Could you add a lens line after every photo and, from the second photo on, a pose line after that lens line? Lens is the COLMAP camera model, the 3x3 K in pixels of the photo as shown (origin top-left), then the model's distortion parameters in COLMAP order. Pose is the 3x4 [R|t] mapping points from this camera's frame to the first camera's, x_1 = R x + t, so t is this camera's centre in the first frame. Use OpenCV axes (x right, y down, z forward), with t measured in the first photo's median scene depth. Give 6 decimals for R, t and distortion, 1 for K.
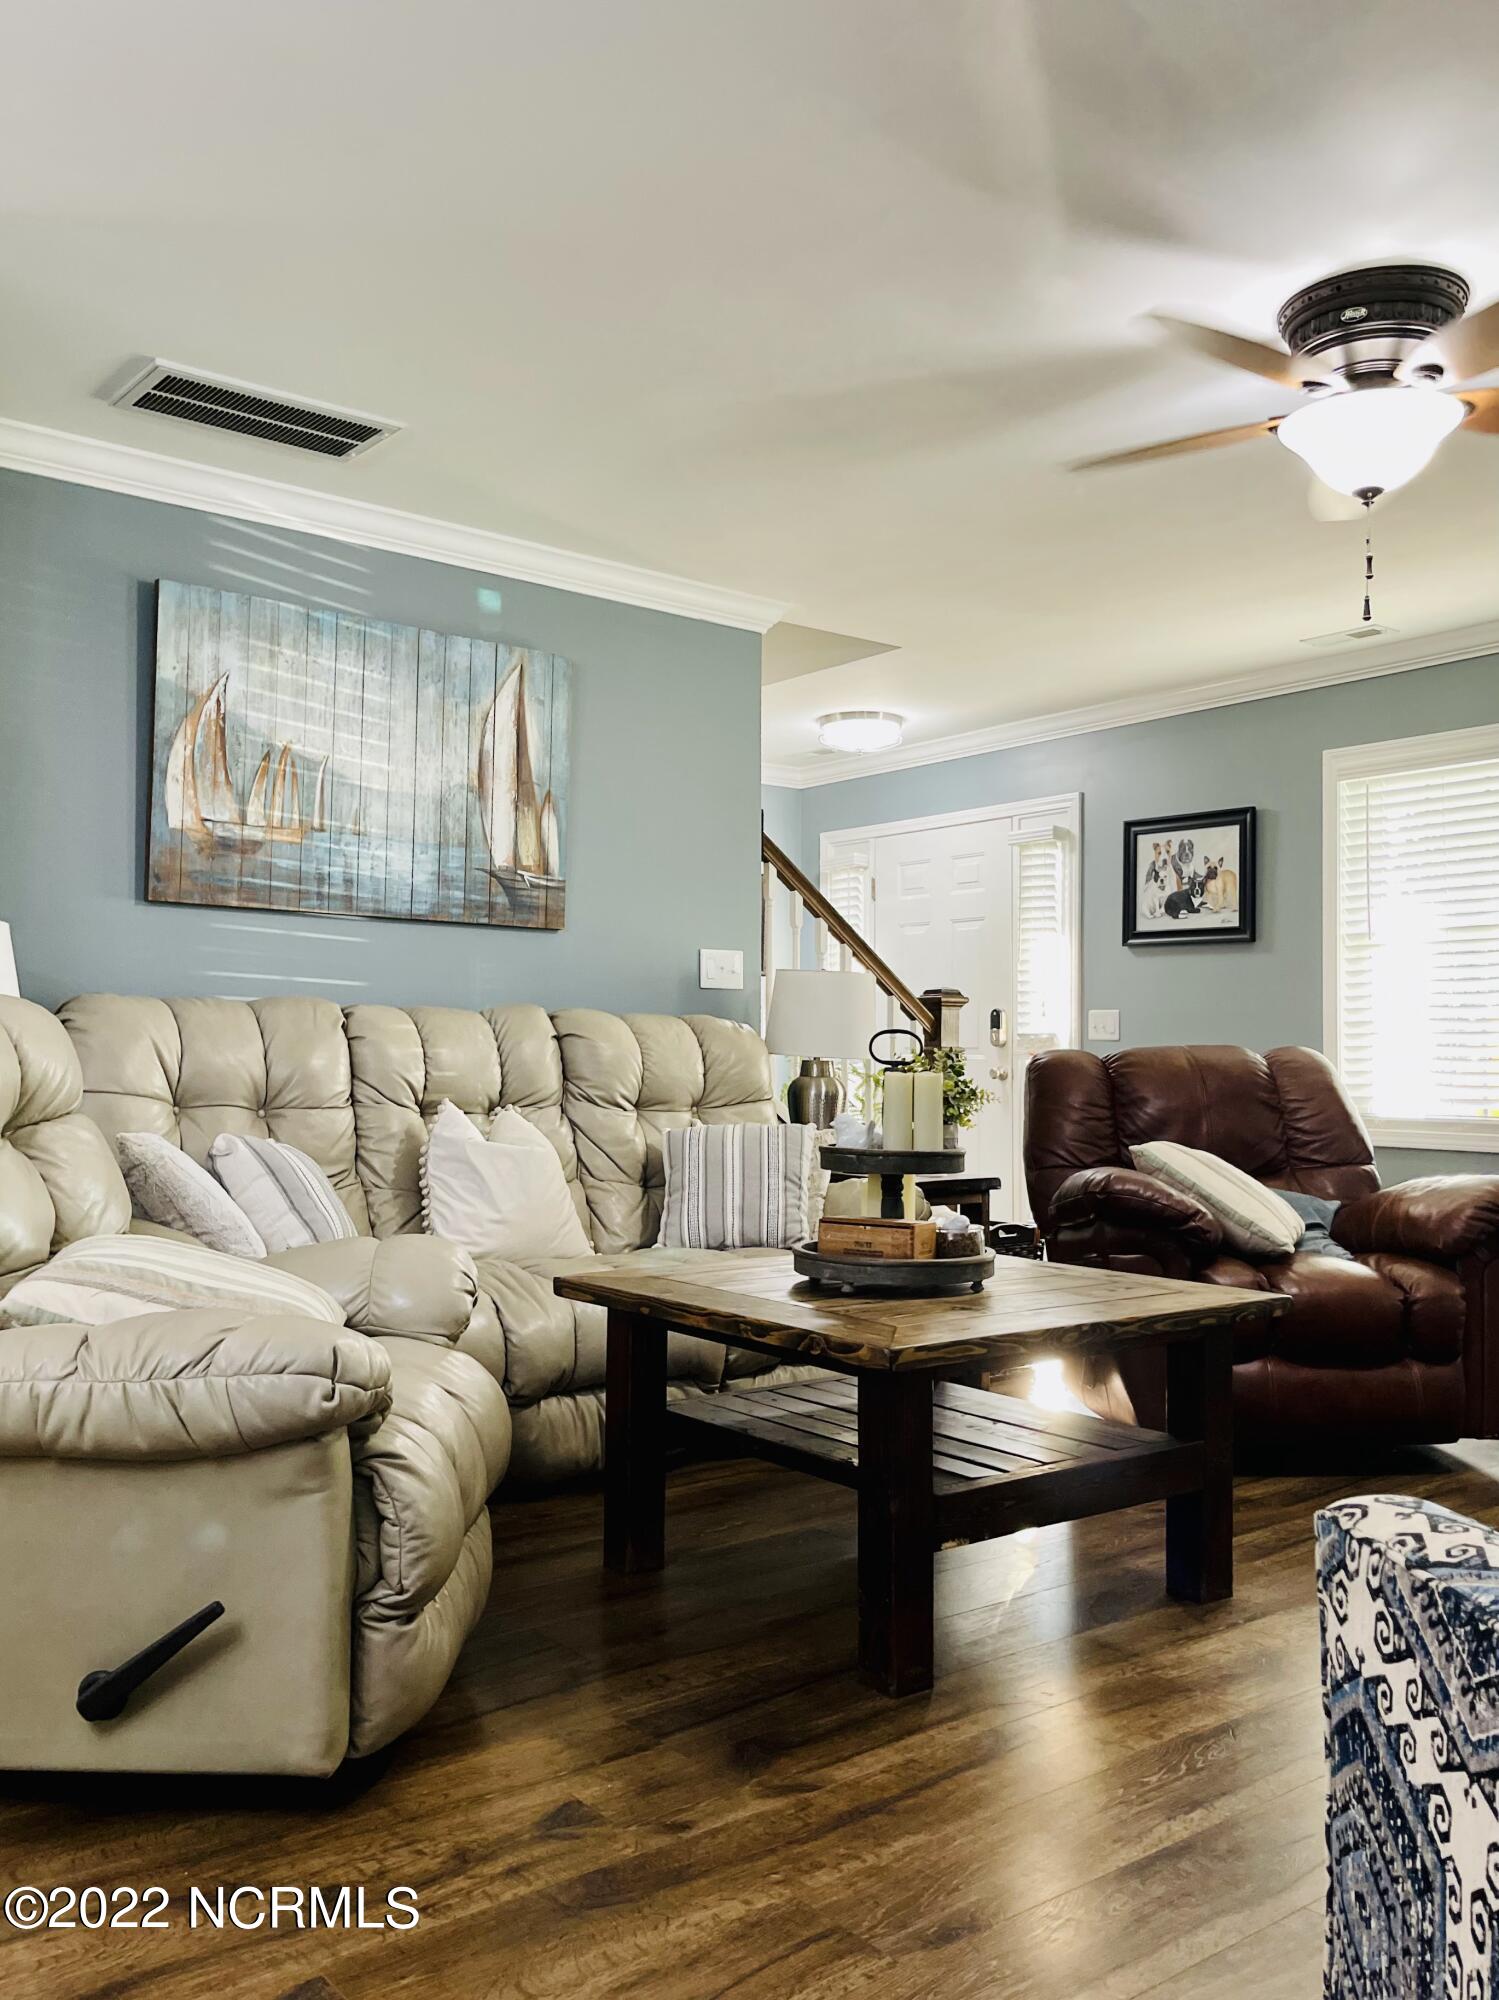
lens RADIAL K [[1618.4, 0, 749.5], [0, 1618.4, 1000.0], [0, 0, 1]] dist [0.054938, -0.004908]
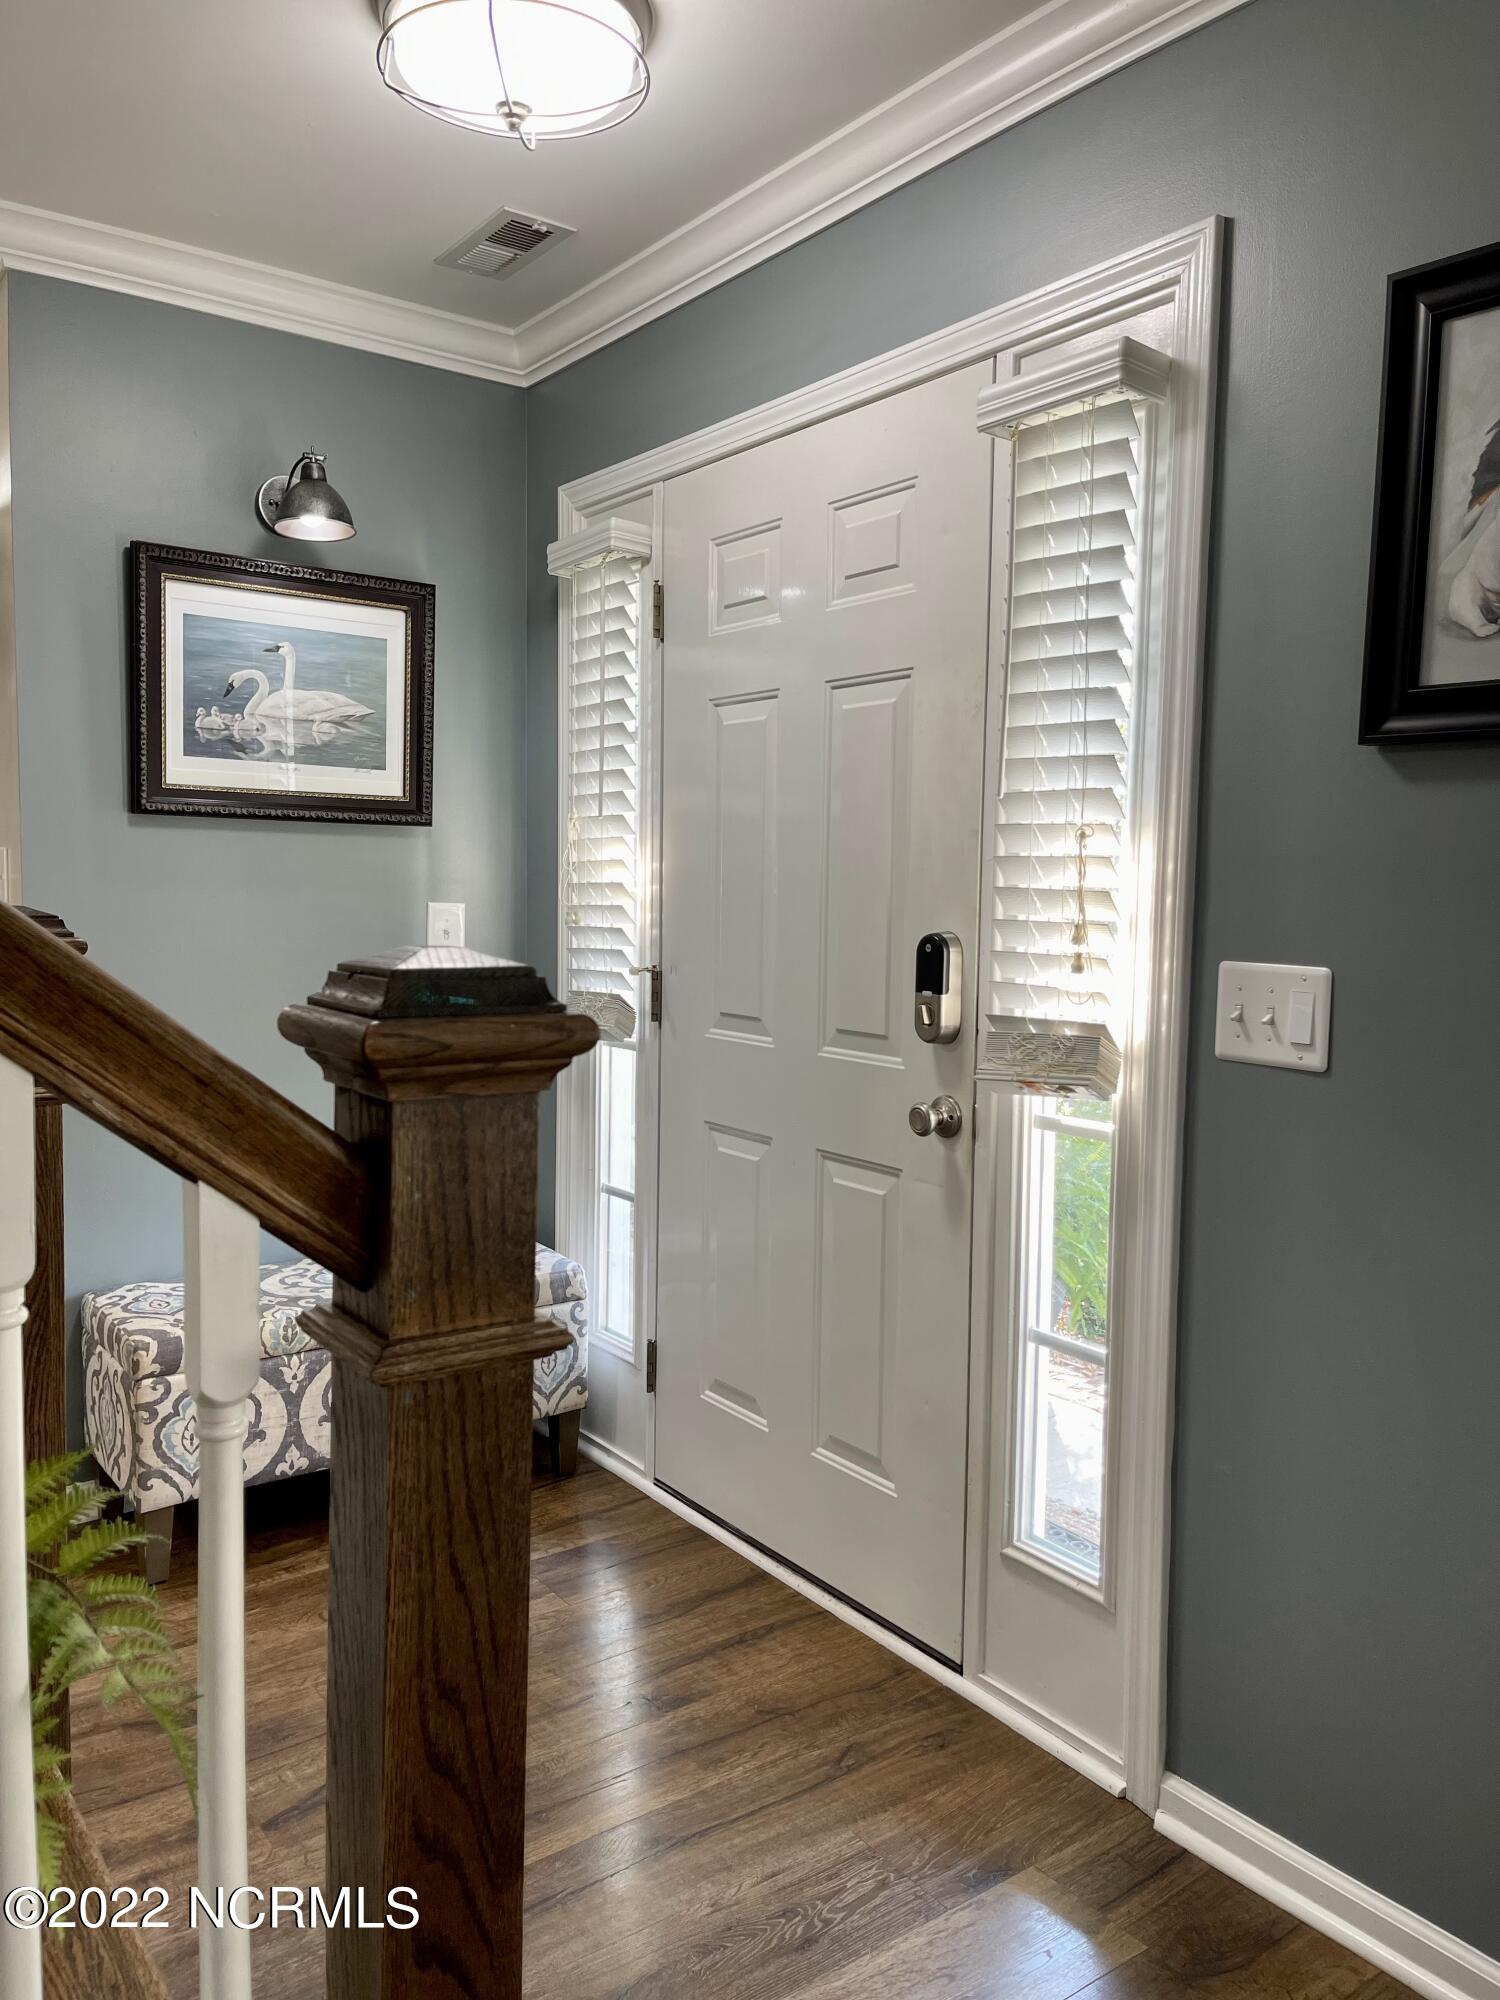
lens RADIAL K [[1493.7, 0, 750.0], [0, 1493.7, 1000.0], [0, 0, 1]] dist [0.116940, -0.311417]
pose [[0.999454, 0.011949, -0.030809, 0.197879], [-0.008375, 0.993485, 0.113651, -0.026996], [0.031966, -0.113331, 0.993043, 1.090754]]
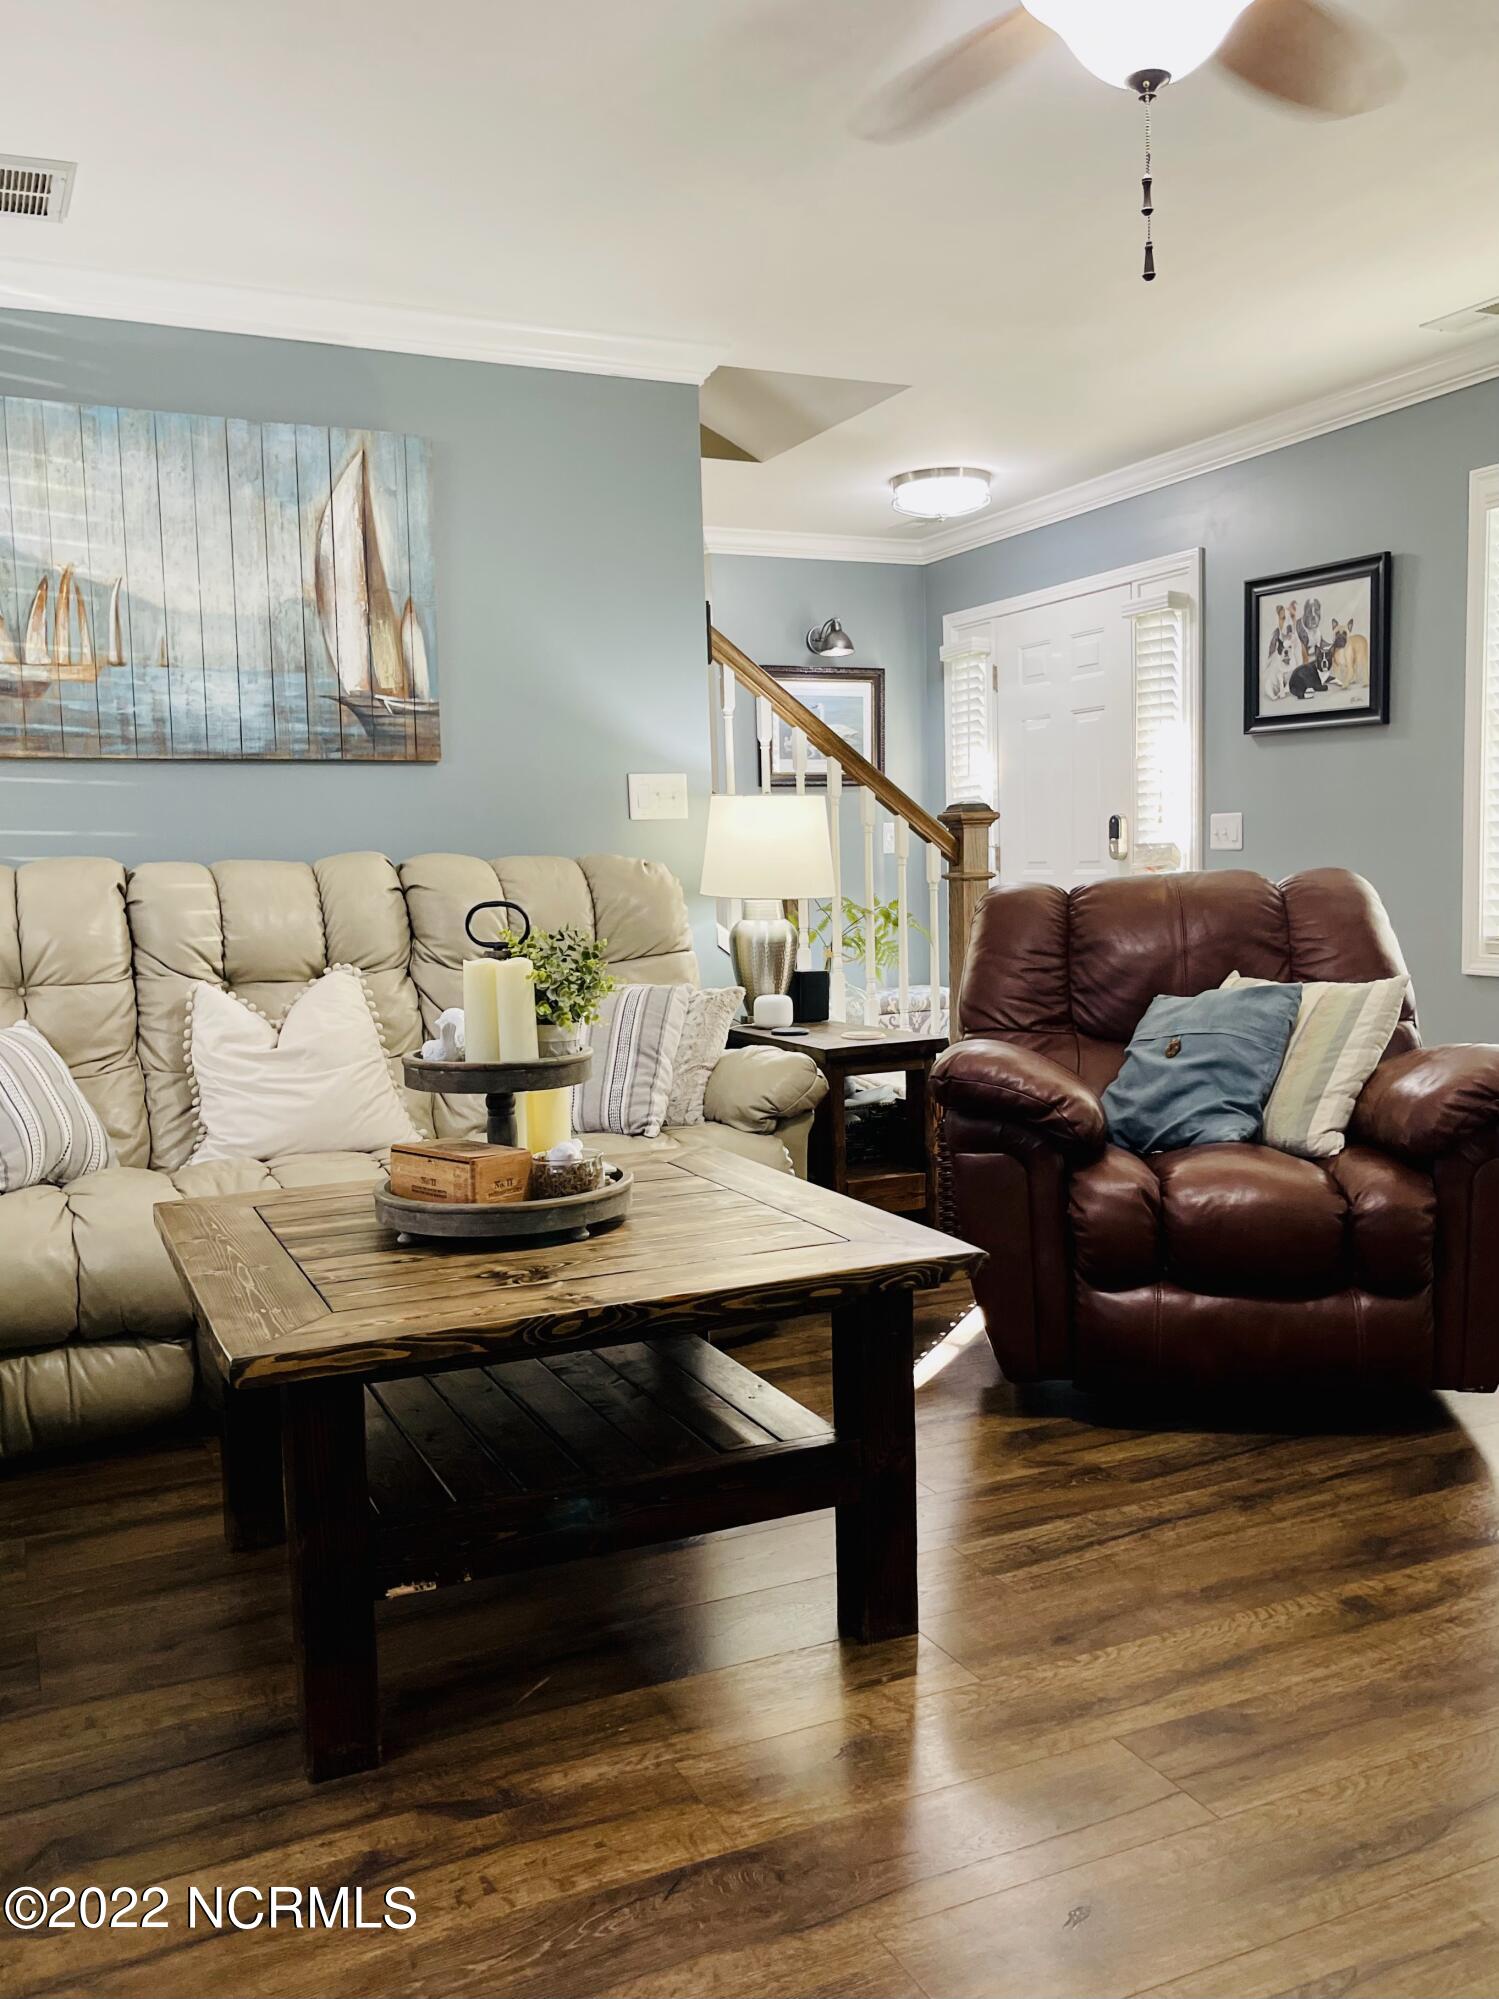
lens RADIAL K [[1634.3, 0, 749.5], [0, 1634.3, 999.5], [0, 0, 1]] dist [0.009125, 0.012564]
pose [[0.973942, -0.013660, -0.226386, 0.254930], [0.041755, 0.991922, 0.119784, -0.015113], [0.222921, -0.126115, 0.966644, 0.182050]]
